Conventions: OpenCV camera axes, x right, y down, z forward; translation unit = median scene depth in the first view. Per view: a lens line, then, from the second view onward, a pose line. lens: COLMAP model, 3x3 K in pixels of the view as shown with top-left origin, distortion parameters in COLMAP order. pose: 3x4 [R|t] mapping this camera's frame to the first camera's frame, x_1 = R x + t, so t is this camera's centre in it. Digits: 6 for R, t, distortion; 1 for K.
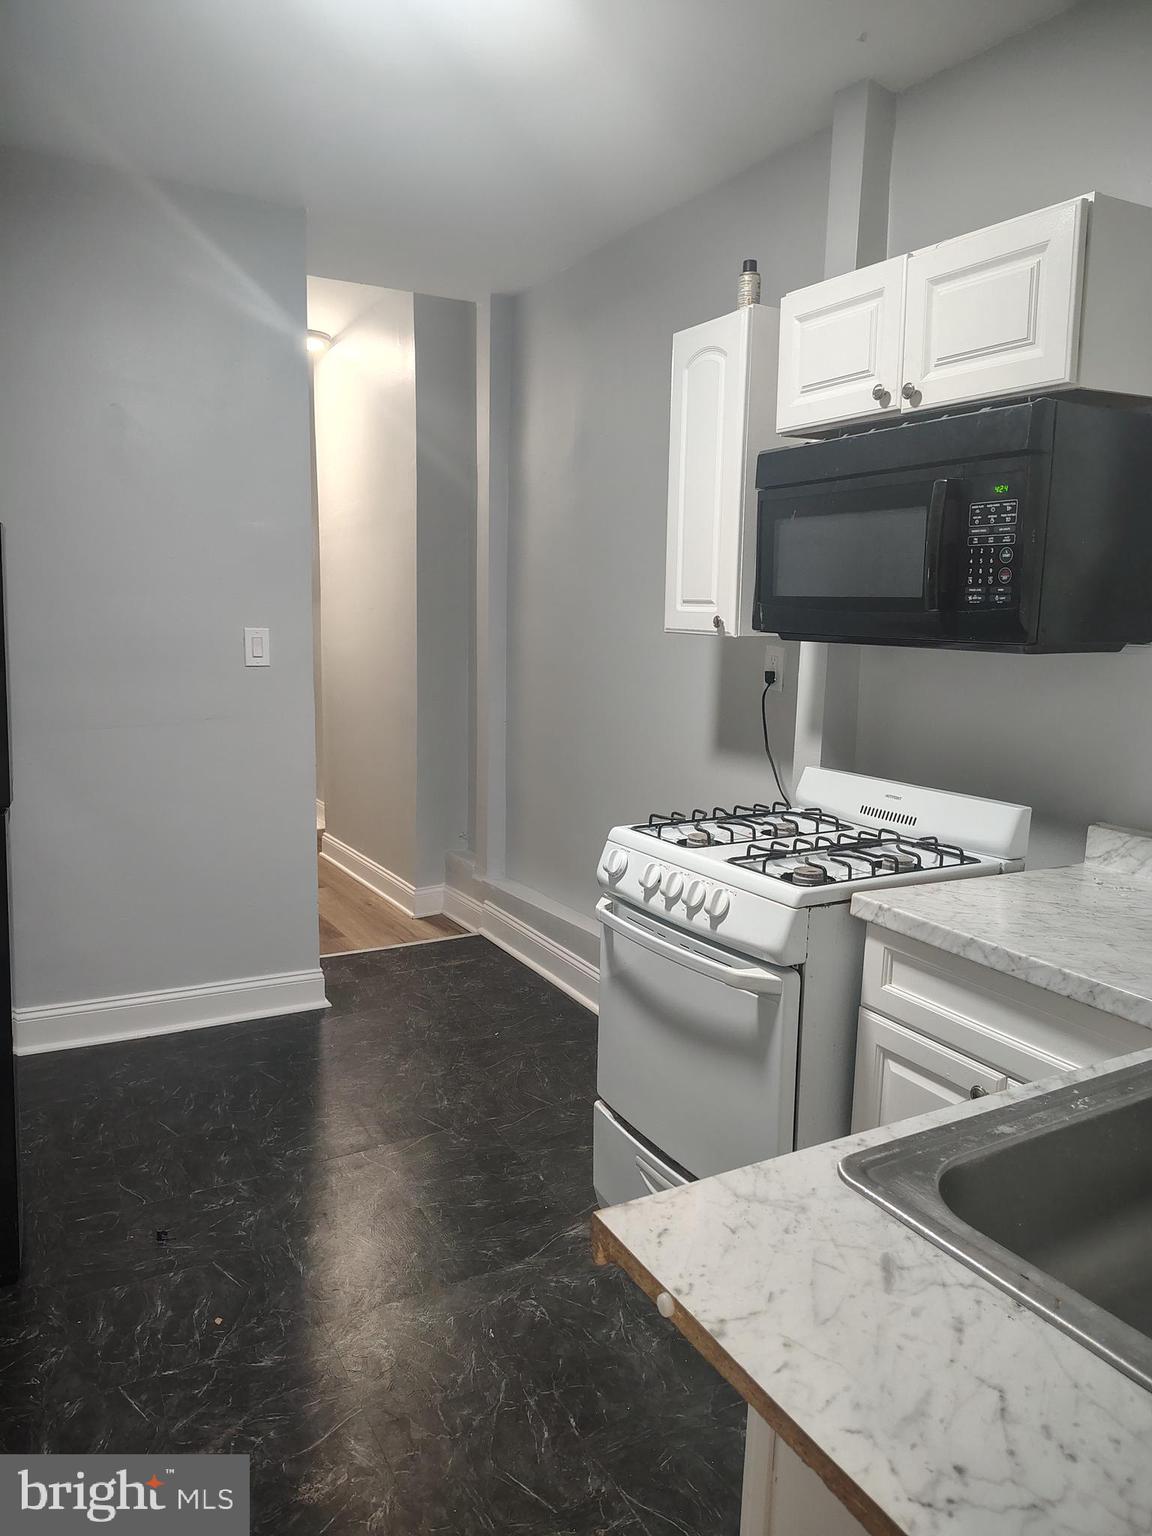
lens RADIAL K [[1078.7, 0, 577.7], [0, 1078.7, 766.7], [0, 0, 1]] dist [-0.007237, -0.000225]
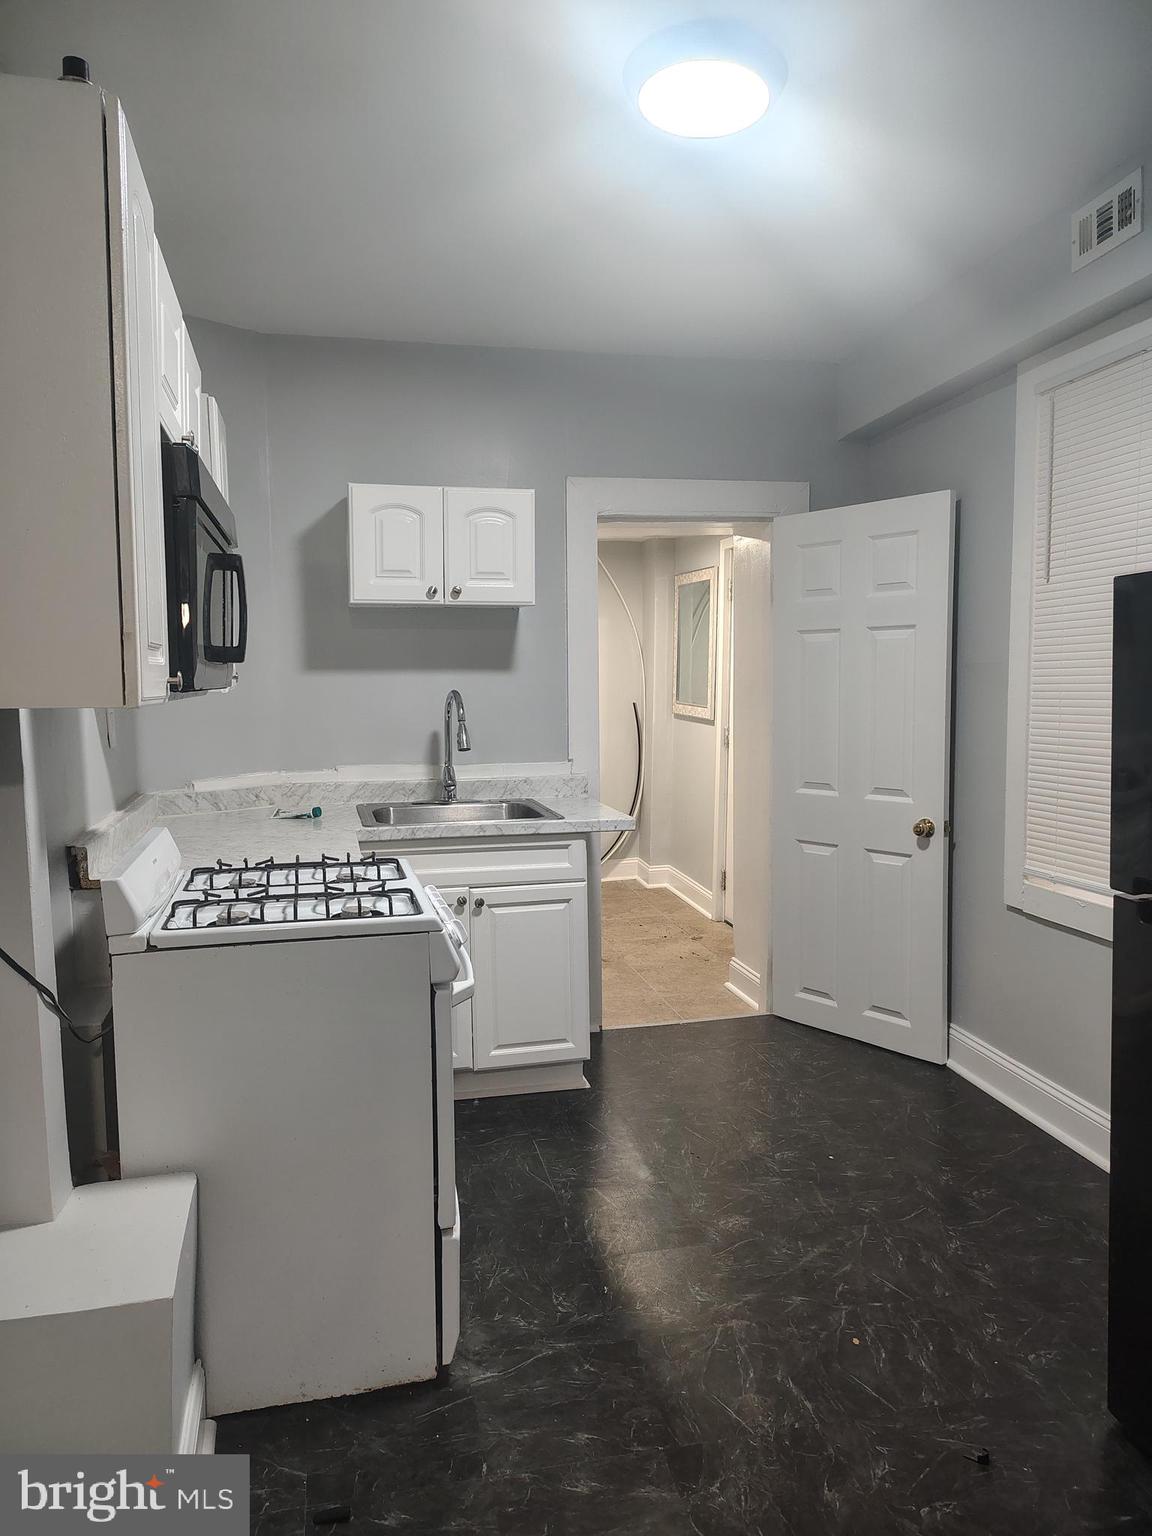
lens RADIAL K [[1078.7, 0, 576.6], [0, 1078.7, 767.2], [0, 0, 1]] dist [-0.007237, -0.000225]
pose [[-0.964990, -0.046036, 0.258215, -0.303314], [0.016987, 0.971440, 0.236675, -0.272477], [-0.261736, 0.232776, -0.936648, 1.850362]]
